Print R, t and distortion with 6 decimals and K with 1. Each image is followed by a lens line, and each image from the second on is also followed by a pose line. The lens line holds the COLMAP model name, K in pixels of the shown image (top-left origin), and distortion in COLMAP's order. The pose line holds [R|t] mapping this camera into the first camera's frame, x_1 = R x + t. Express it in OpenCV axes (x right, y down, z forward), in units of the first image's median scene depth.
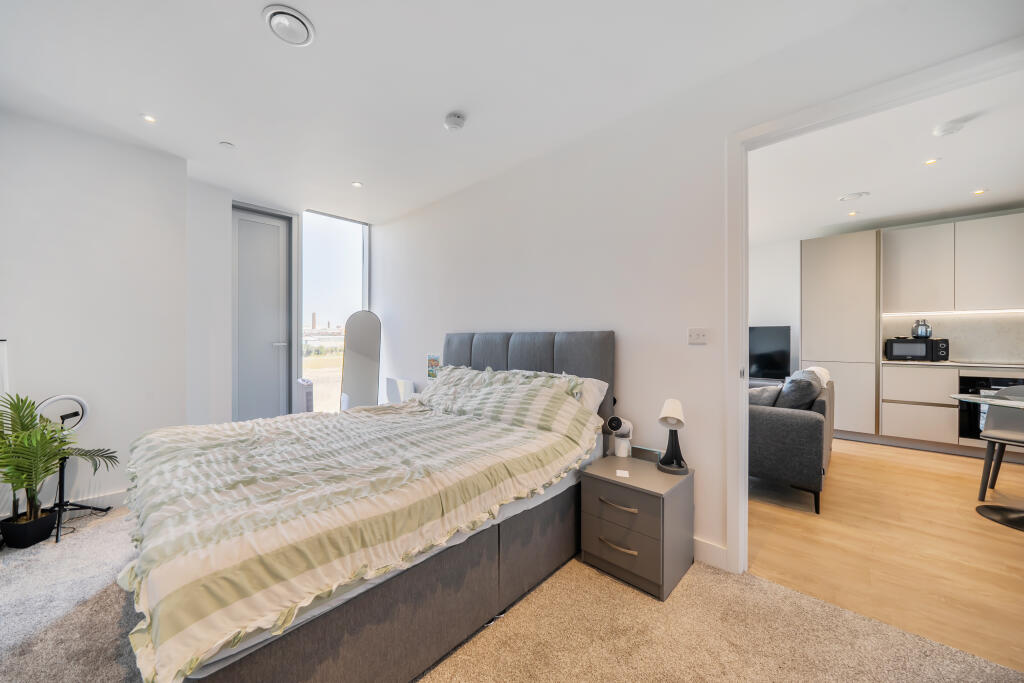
lens RADIAL K [[354.8, 0, 506.3], [0, 354.8, 342.7], [0, 0, 1]] dist [0.006444, 0.000108]
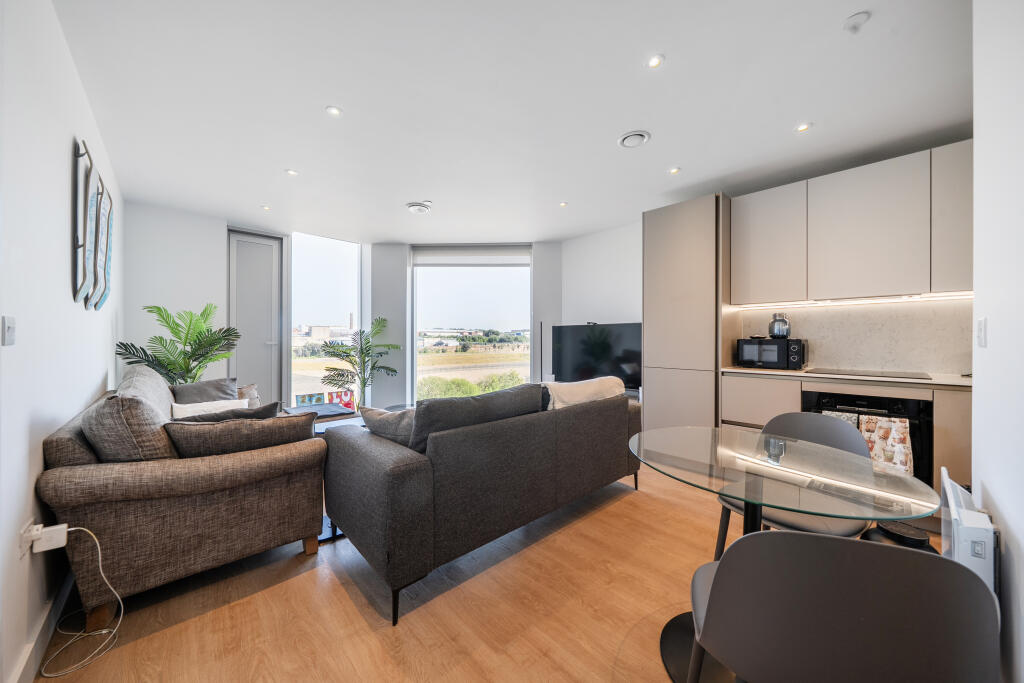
lens RADIAL K [[308.3, 0, 513.9], [0, 308.3, 340.5], [0, 0, 1]] dist [-0.001519, -0.000030]
pose [[0.991823, -0.010836, -0.127162, 0.687420], [0.009986, 0.999923, -0.007323, -0.008239], [0.127232, 0.005994, 0.991855, 0.281996]]
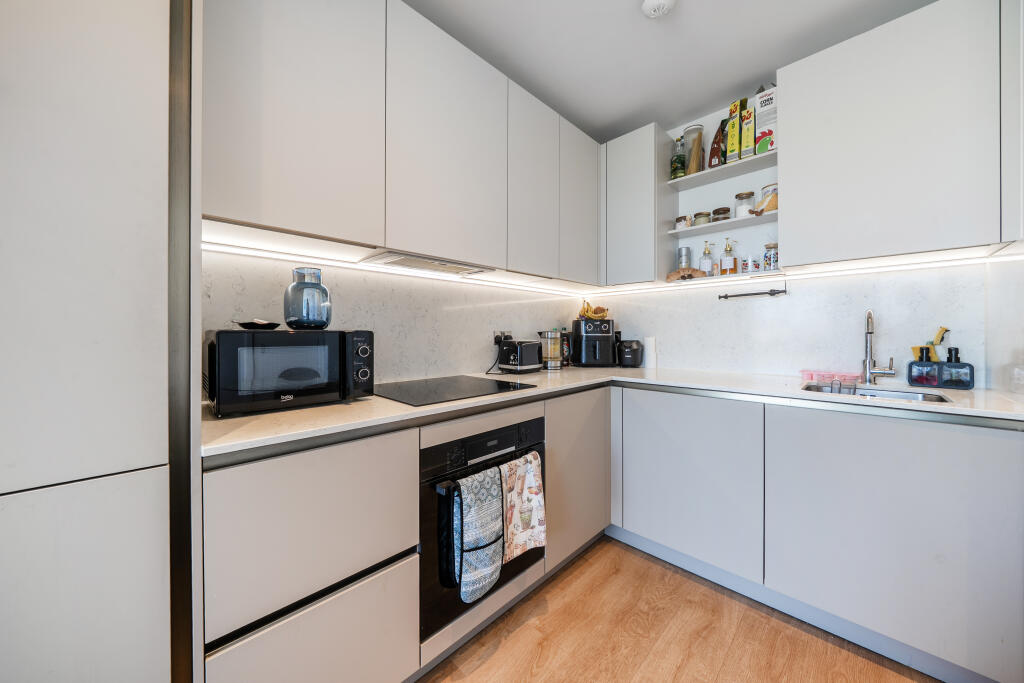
lens RADIAL K [[354.8, 0, 505.4], [0, 354.8, 331.0], [0, 0, 1]] dist [0.006444, 0.000108]
pose [[0.041909, -0.010818, 0.999063, 0.853471], [0.007038, 0.999920, 0.010532, -0.012312], [-0.999097, 0.006590, 0.041982, 0.815228]]
